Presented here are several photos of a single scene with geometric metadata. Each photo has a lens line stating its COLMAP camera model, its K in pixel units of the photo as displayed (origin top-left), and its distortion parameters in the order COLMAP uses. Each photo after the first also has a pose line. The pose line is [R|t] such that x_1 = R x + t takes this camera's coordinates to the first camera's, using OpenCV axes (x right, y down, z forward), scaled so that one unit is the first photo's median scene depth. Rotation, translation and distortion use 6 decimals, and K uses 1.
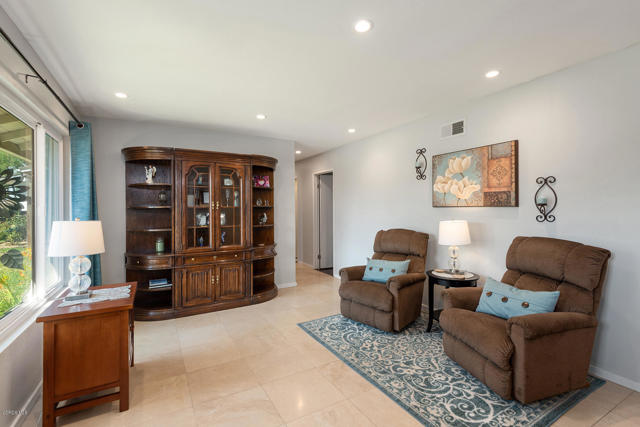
lens RADIAL K [[295.0, 0, 319.2], [0, 295.0, 208.2], [0, 0, 1]] dist [0.022035, -0.012975]
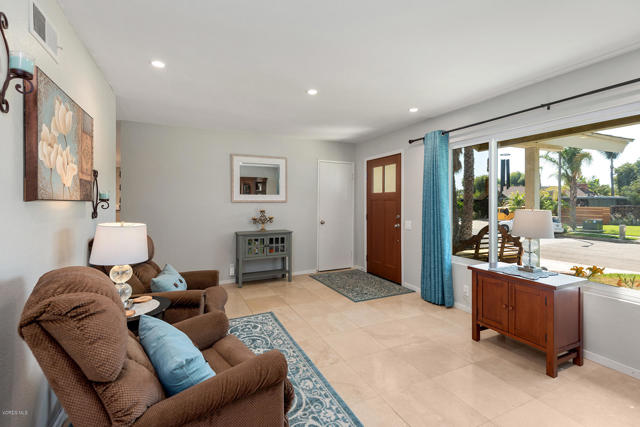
lens RADIAL K [[288.9, 0, 320.1], [0, 288.9, 207.0], [0, 0, 1]] dist [0.022059, -0.012048]
pose [[-0.997305, 0.007007, 0.073027, -0.005630], [0.008427, 0.999781, 0.019154, -0.000729], [-0.072877, 0.019718, -0.997146, 1.539388]]
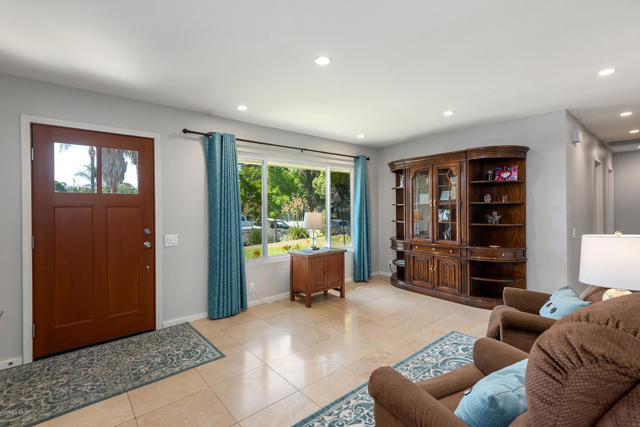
lens RADIAL K [[292.0, 0, 320.0], [0, 292.0, 213.5], [0, 0, 1]] dist [0.023357, 0.000125]
pose [[0.187248, 0.030836, -0.981829, 0.796974], [0.005719, 0.999456, 0.032480, -0.010631], [0.982296, -0.011696, 0.186969, 0.447692]]
